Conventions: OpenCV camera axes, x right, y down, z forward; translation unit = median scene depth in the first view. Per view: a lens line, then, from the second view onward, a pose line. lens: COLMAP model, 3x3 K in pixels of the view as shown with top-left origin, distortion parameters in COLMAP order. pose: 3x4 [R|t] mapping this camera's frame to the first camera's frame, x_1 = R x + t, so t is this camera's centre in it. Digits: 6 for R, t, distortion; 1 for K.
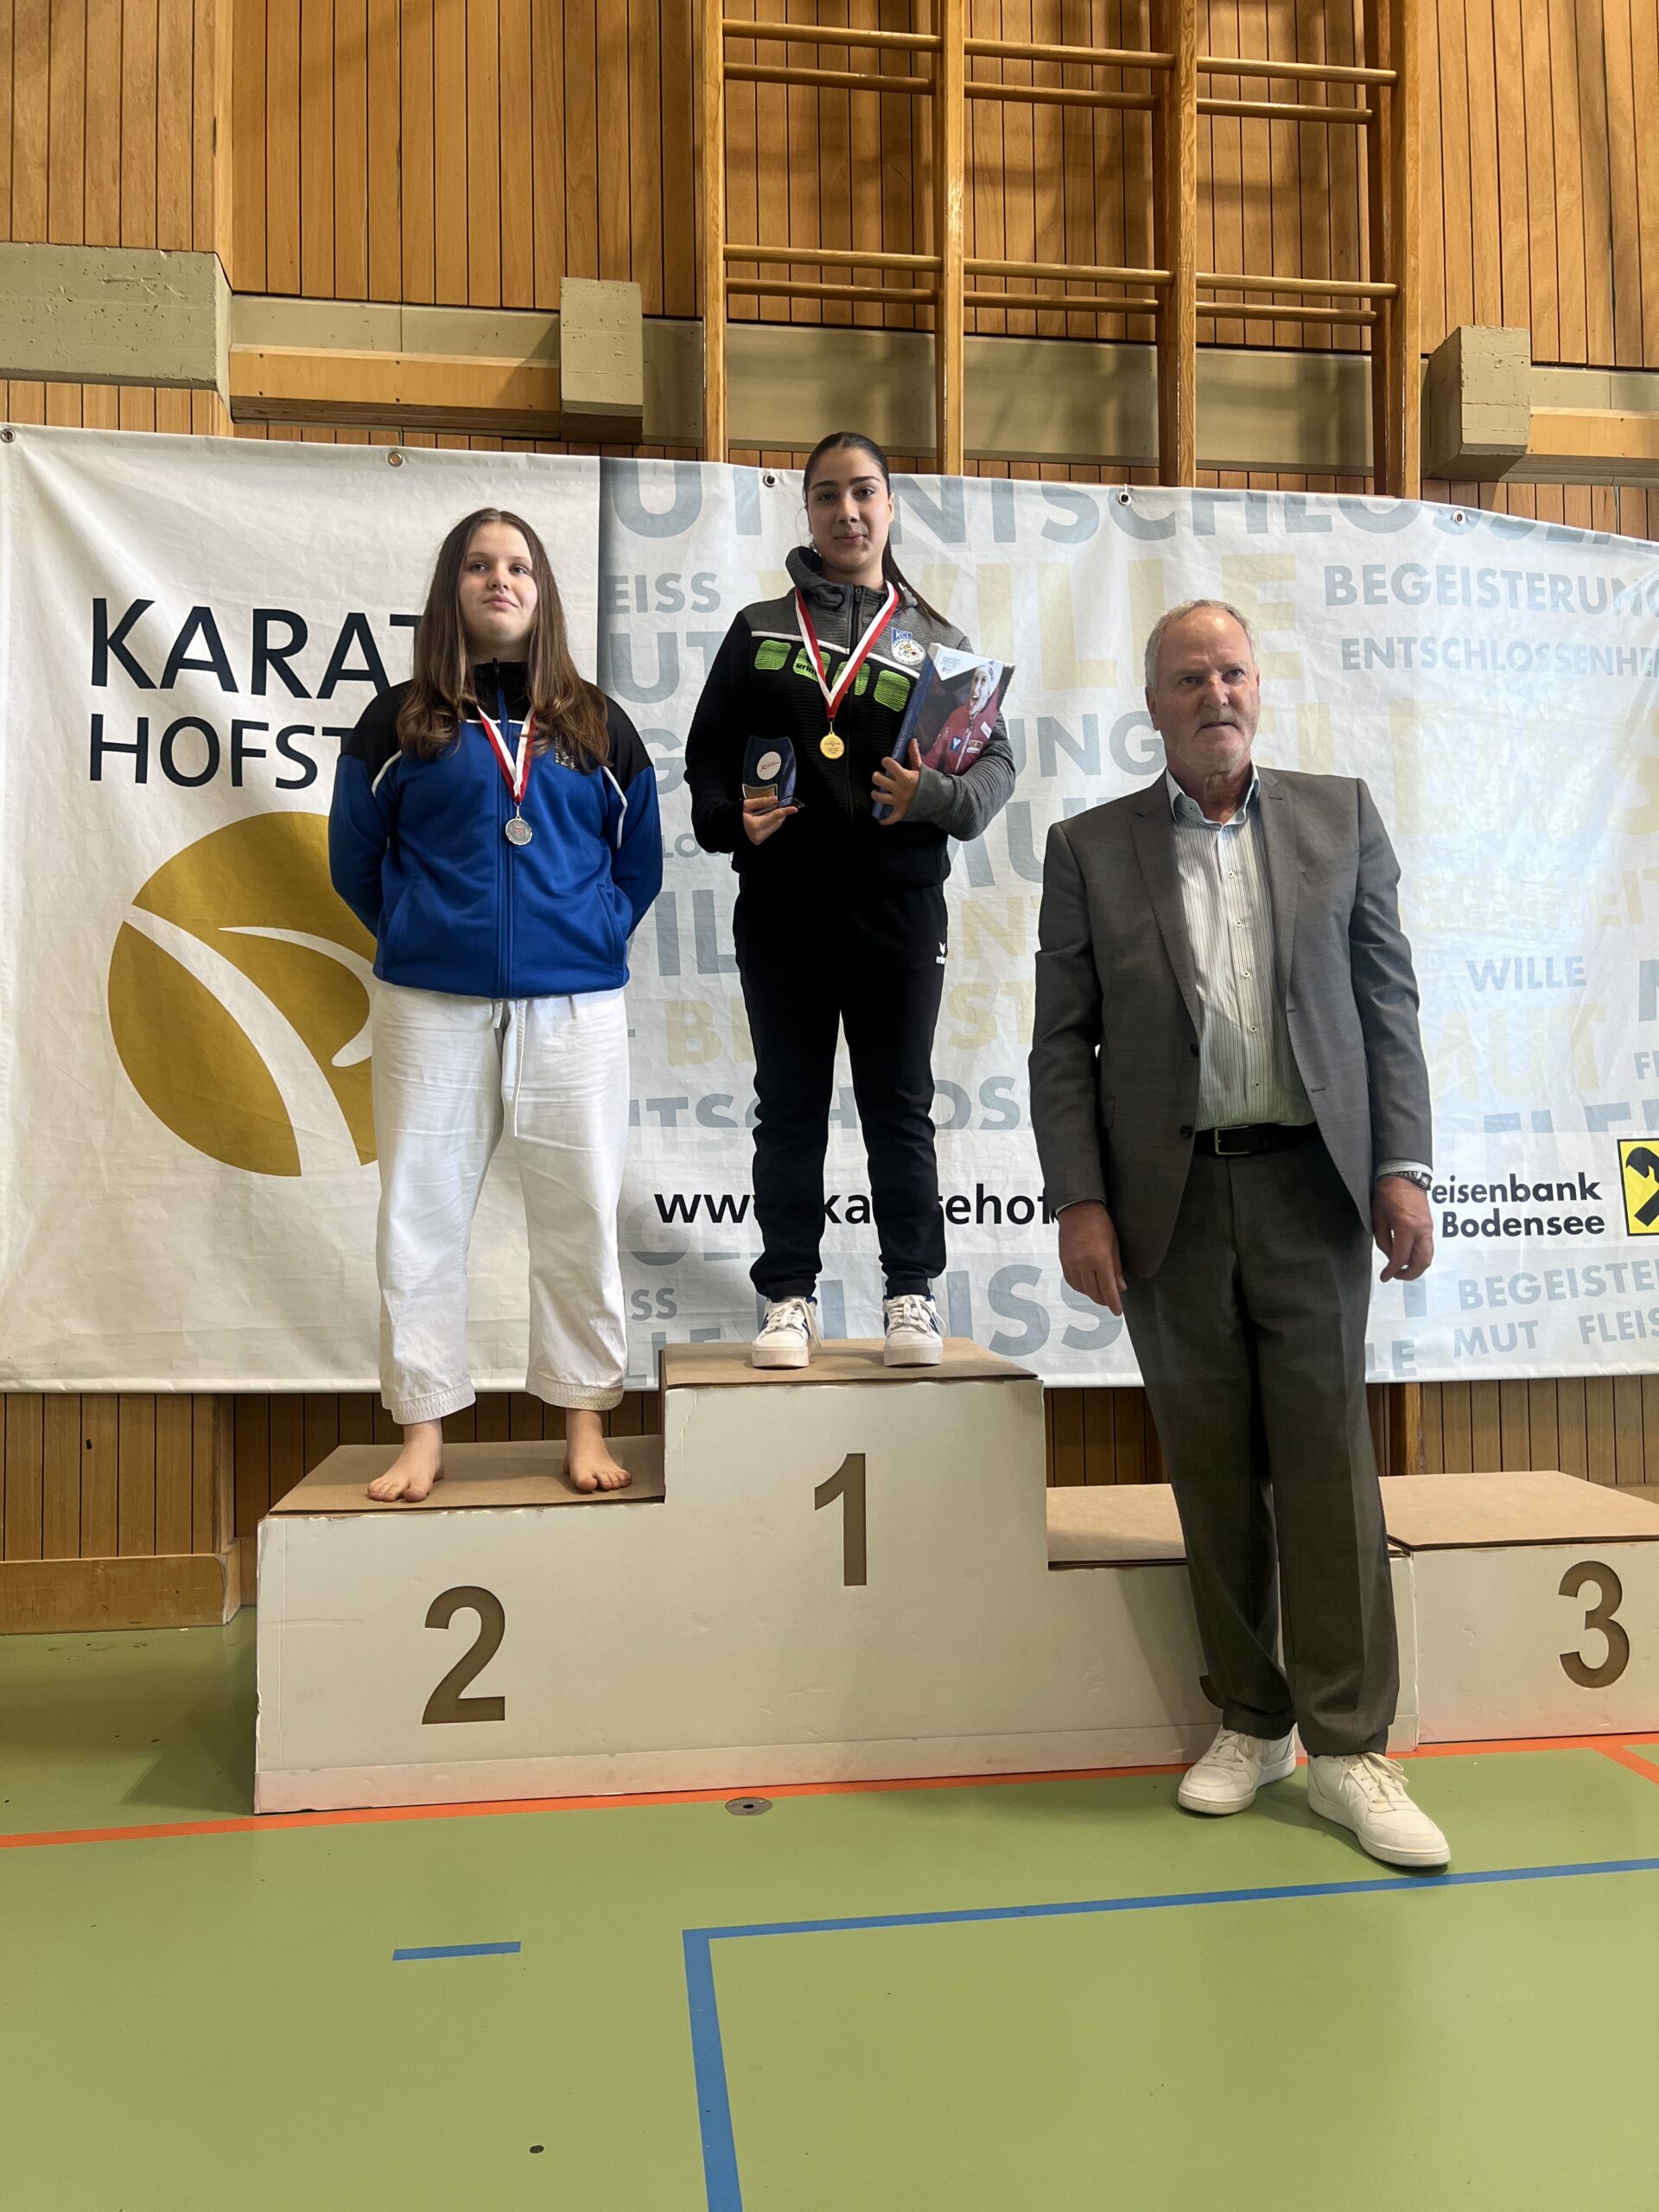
lens RADIAL K [[1669.9, 0, 830.8], [0, 1669.9, 1113.6], [0, 0, 1]] dist [0.051185, -0.059161]
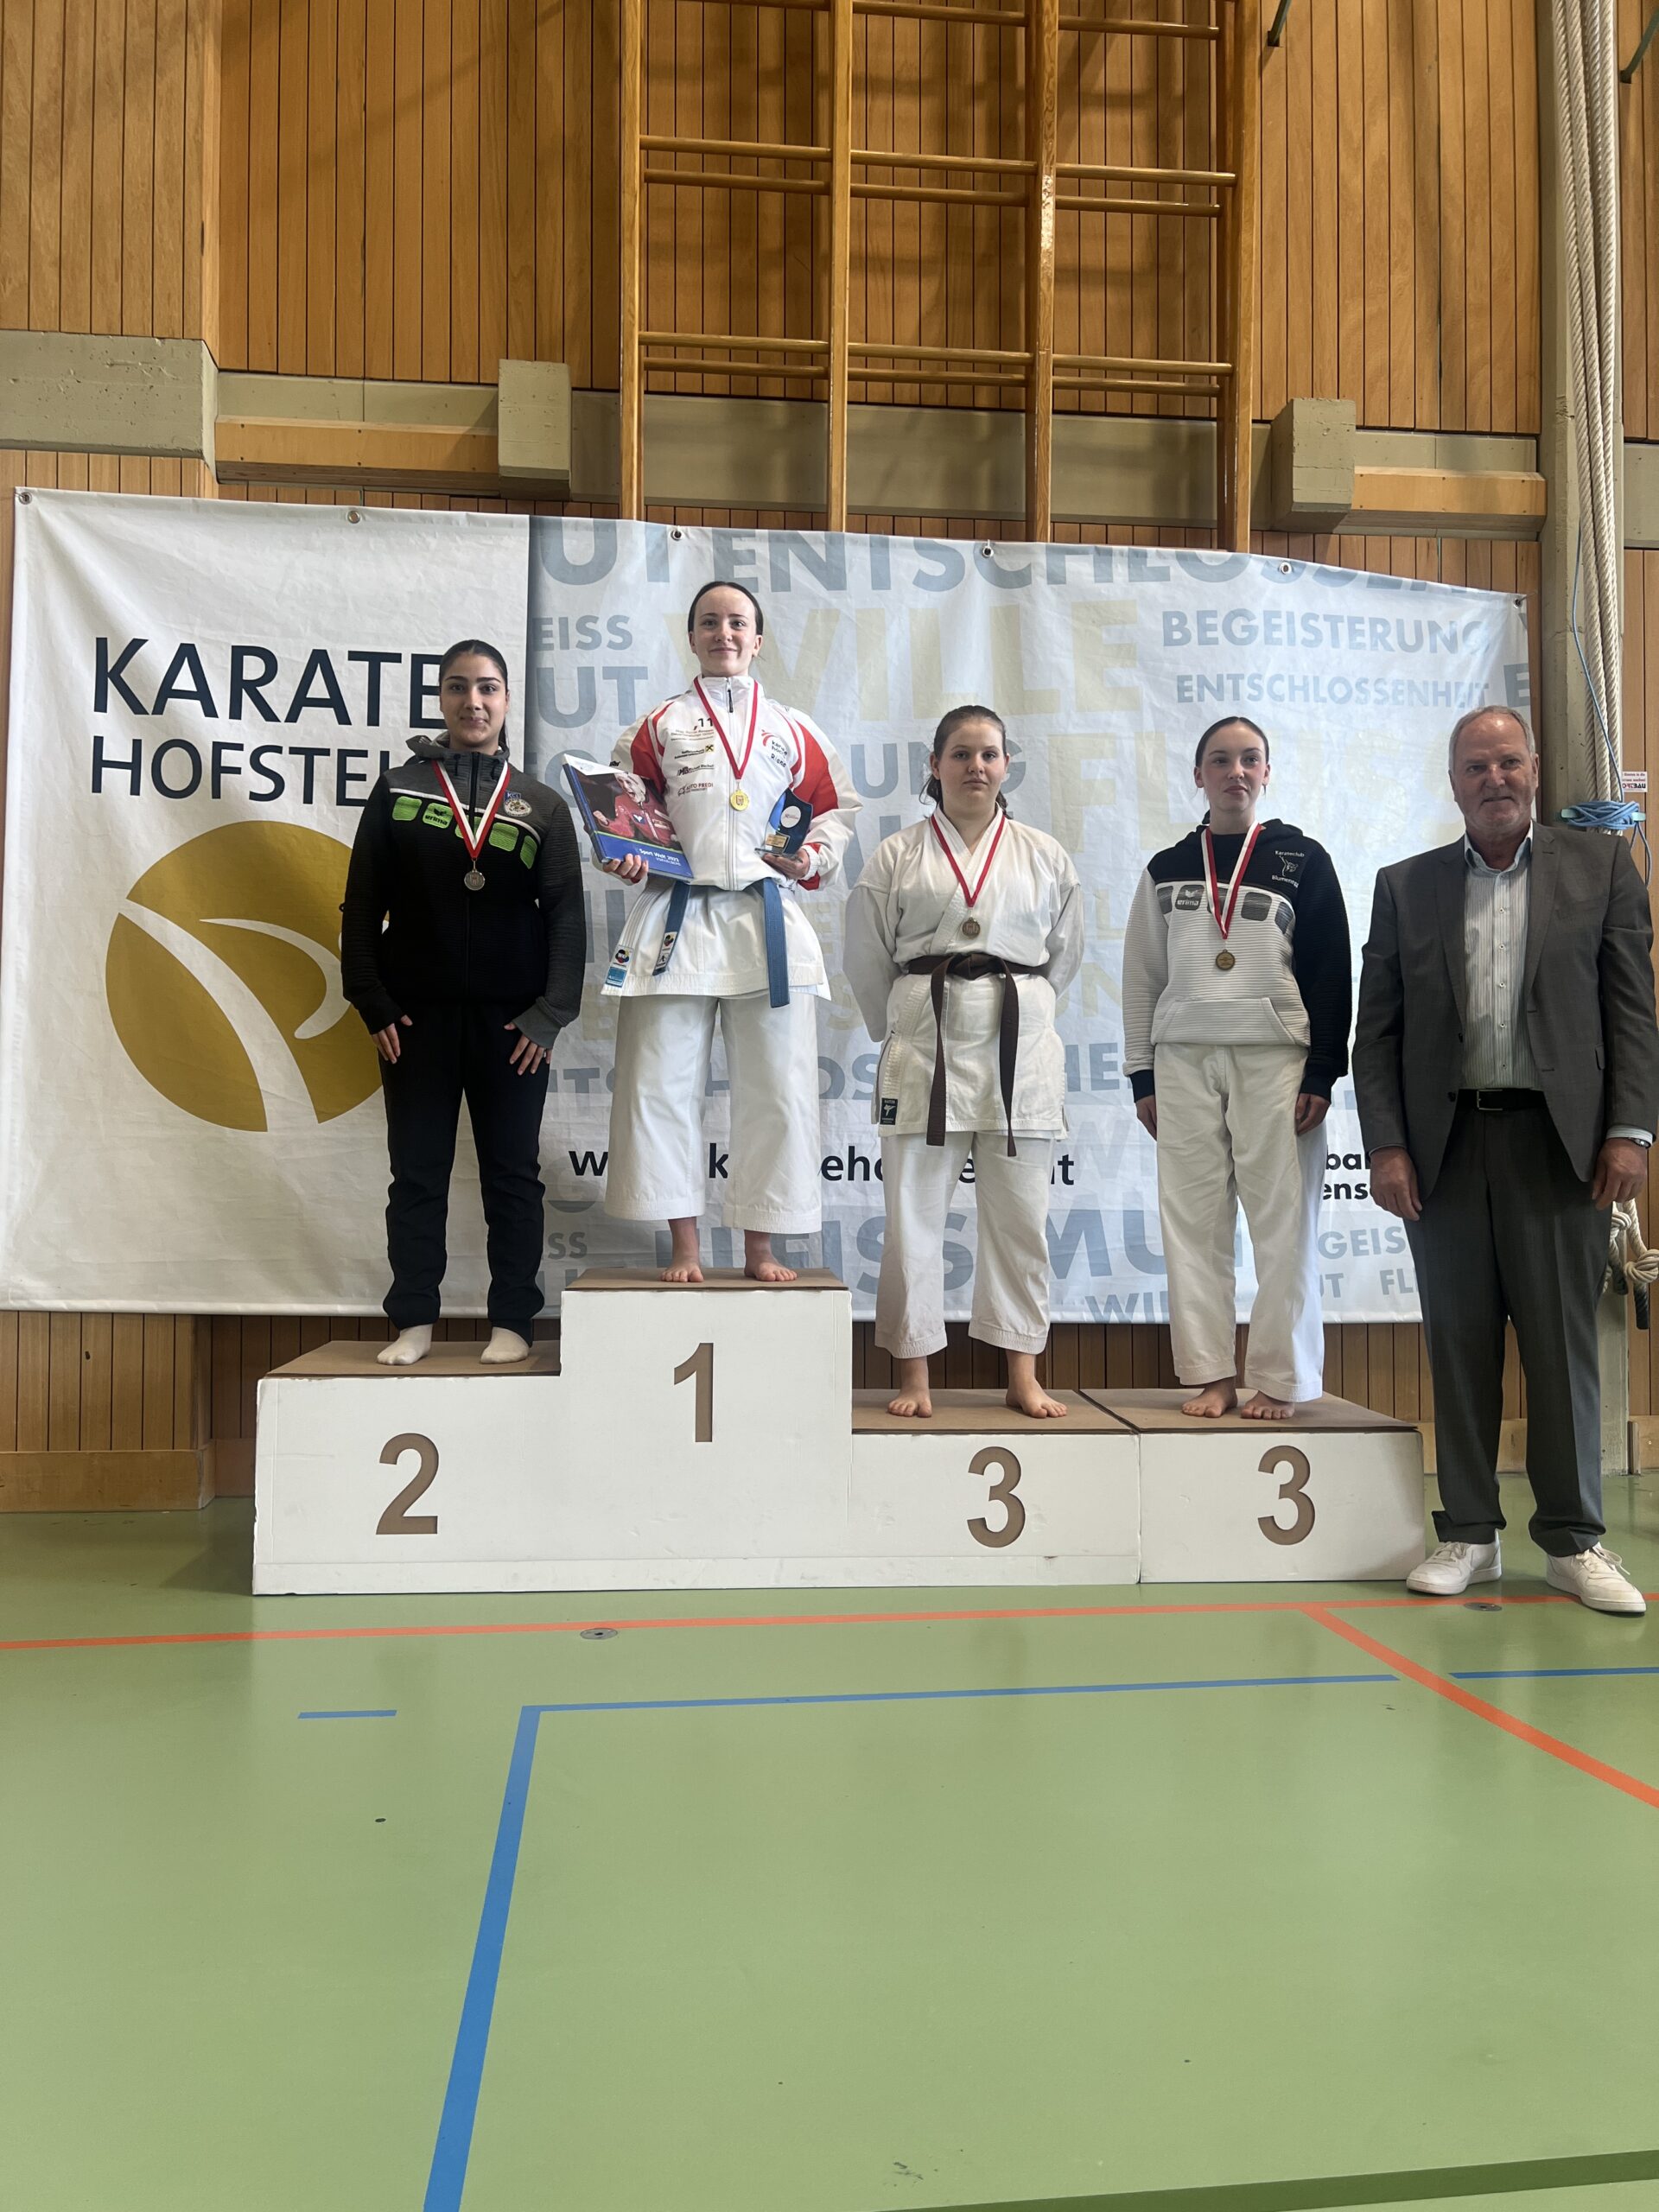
lens RADIAL K [[1663.8, 0, 809.7], [0, 1663.8, 1120.9], [0, 0, 1]] dist [0.045443, -0.051428]
pose [[0.999583, 0.013278, -0.025643, 0.087792], [-0.012942, 0.999828, 0.013263, 0.009223], [0.025814, -0.012925, 0.999583, -0.149830]]
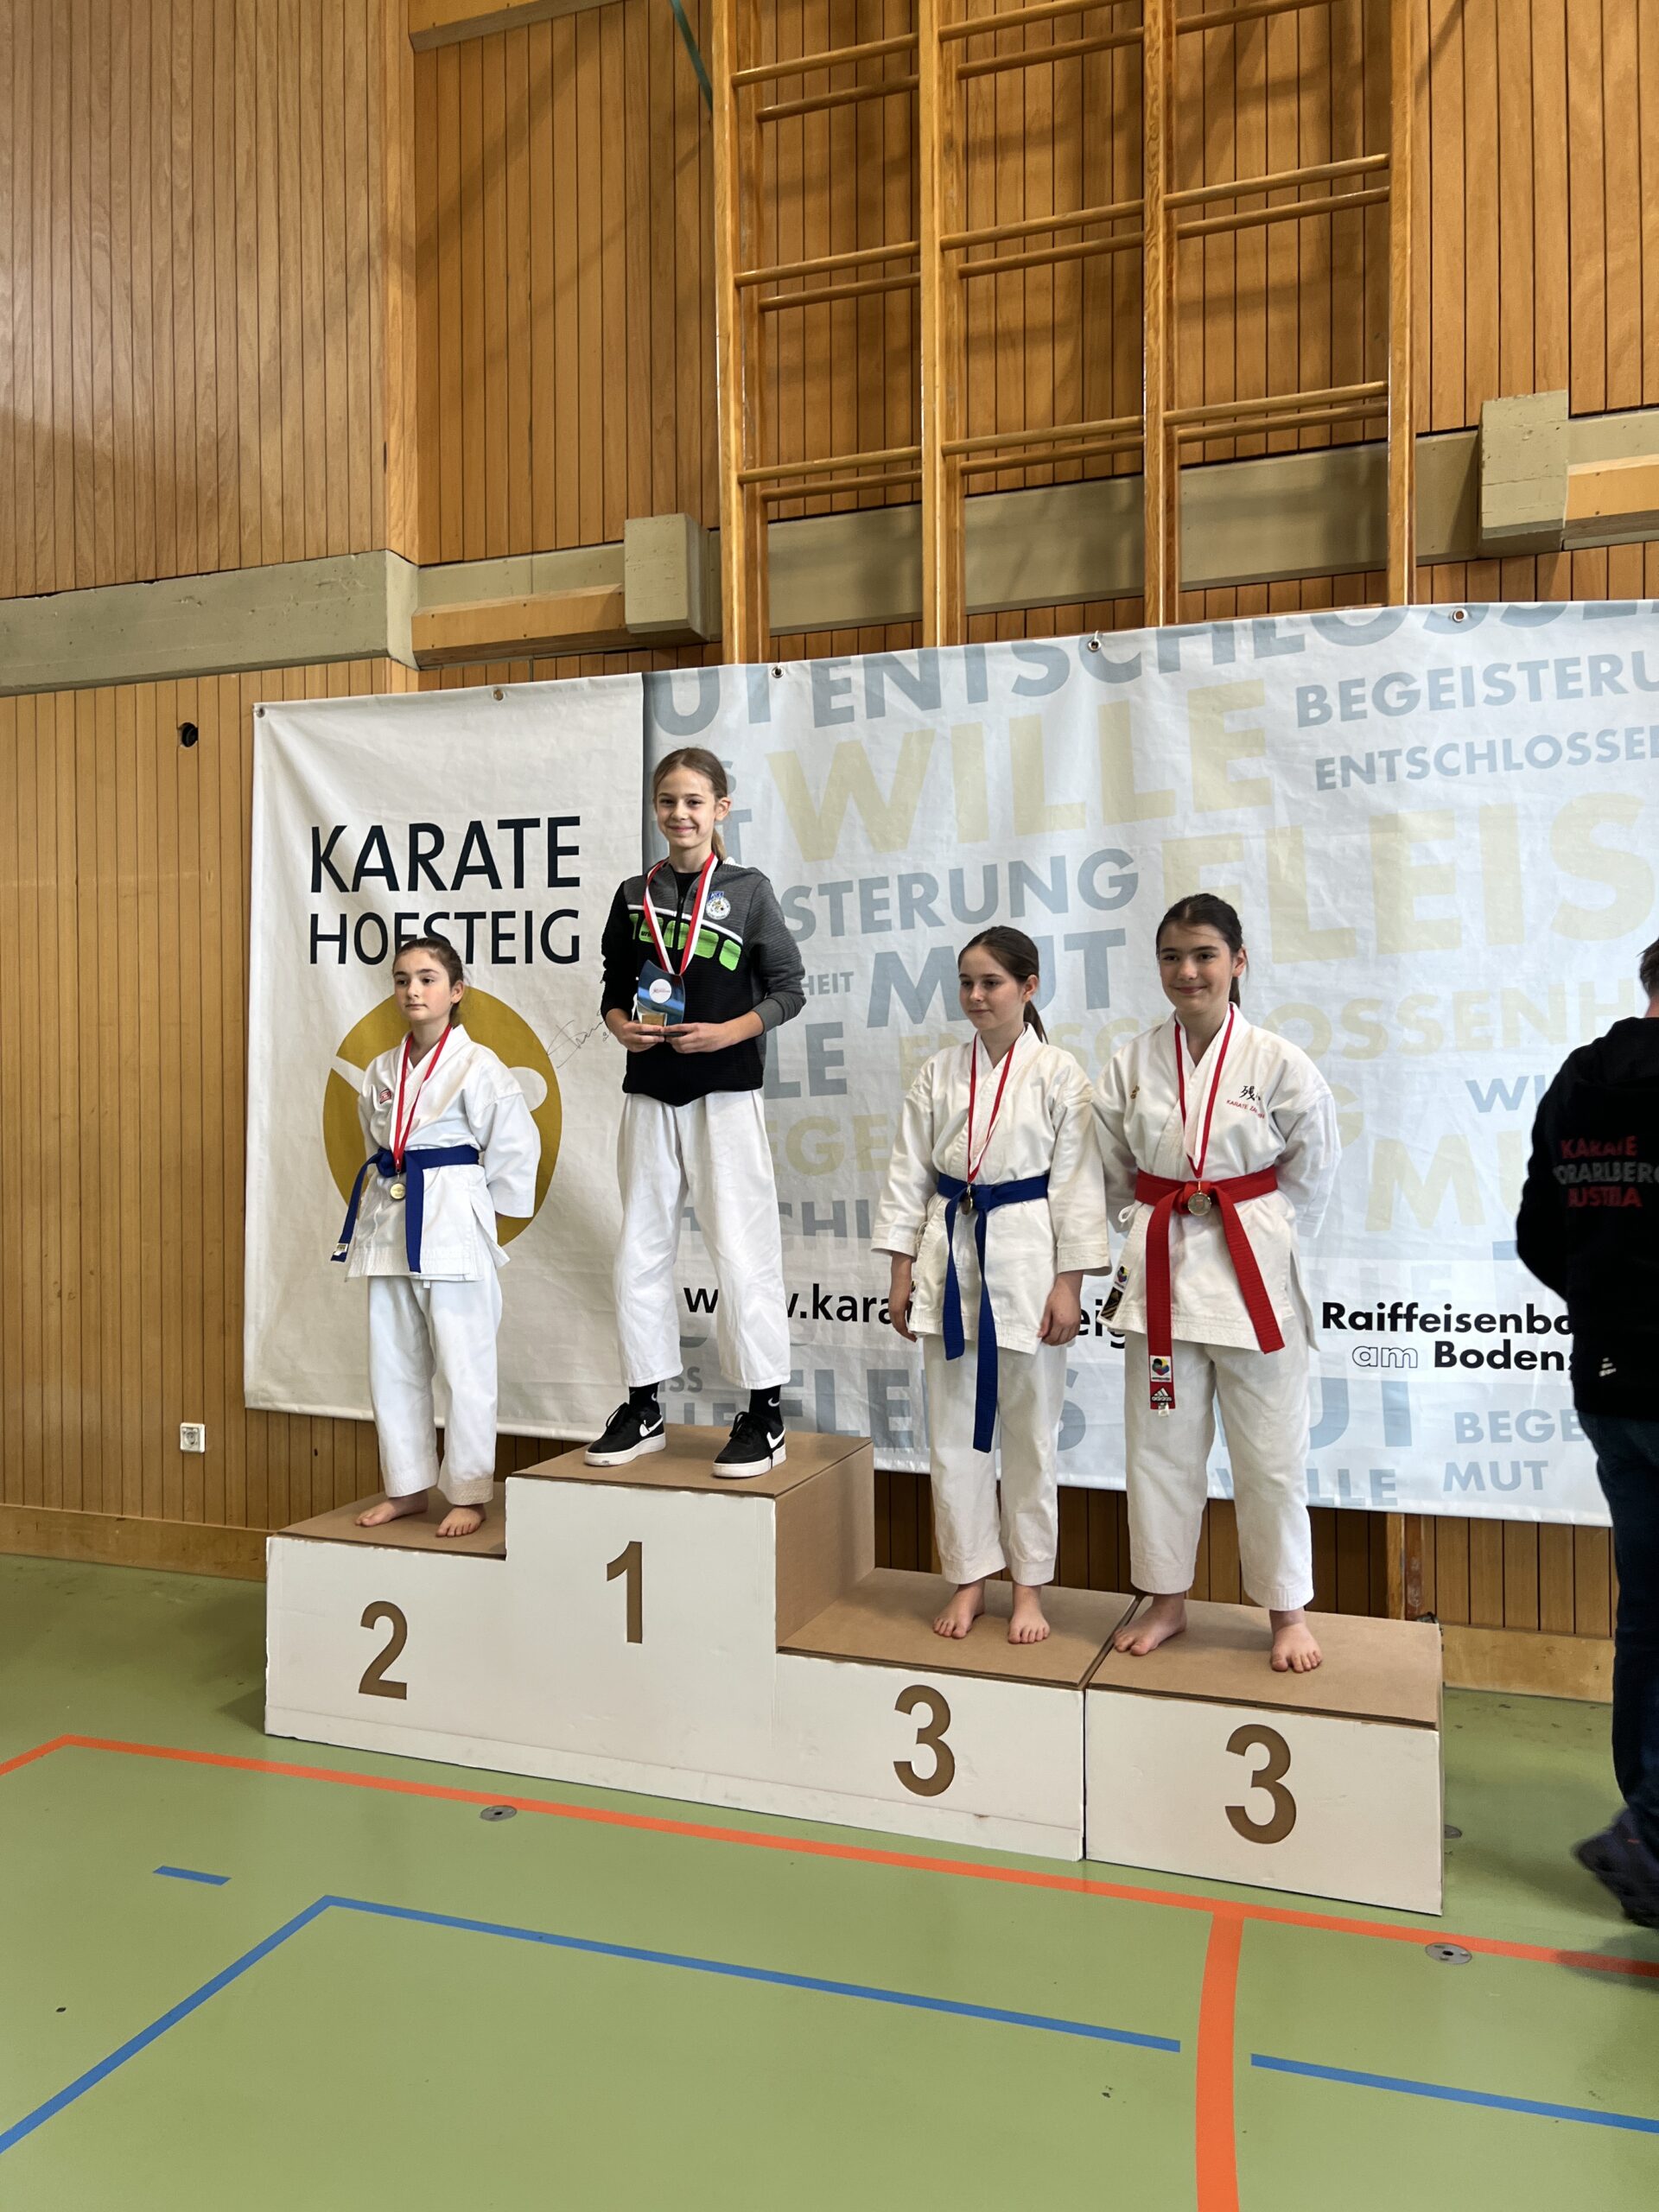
lens RADIAL K [[1696.4, 0, 807.4], [0, 1696.4, 1121.7], [0, 0, 1]] dist [0.047070, -0.056115]
pose [[0.890453, 0.009594, -0.454974, 0.501214], [0.009459, 0.999172, 0.039583, -0.113249], [0.454977, -0.039550, 0.889625, -0.036798]]
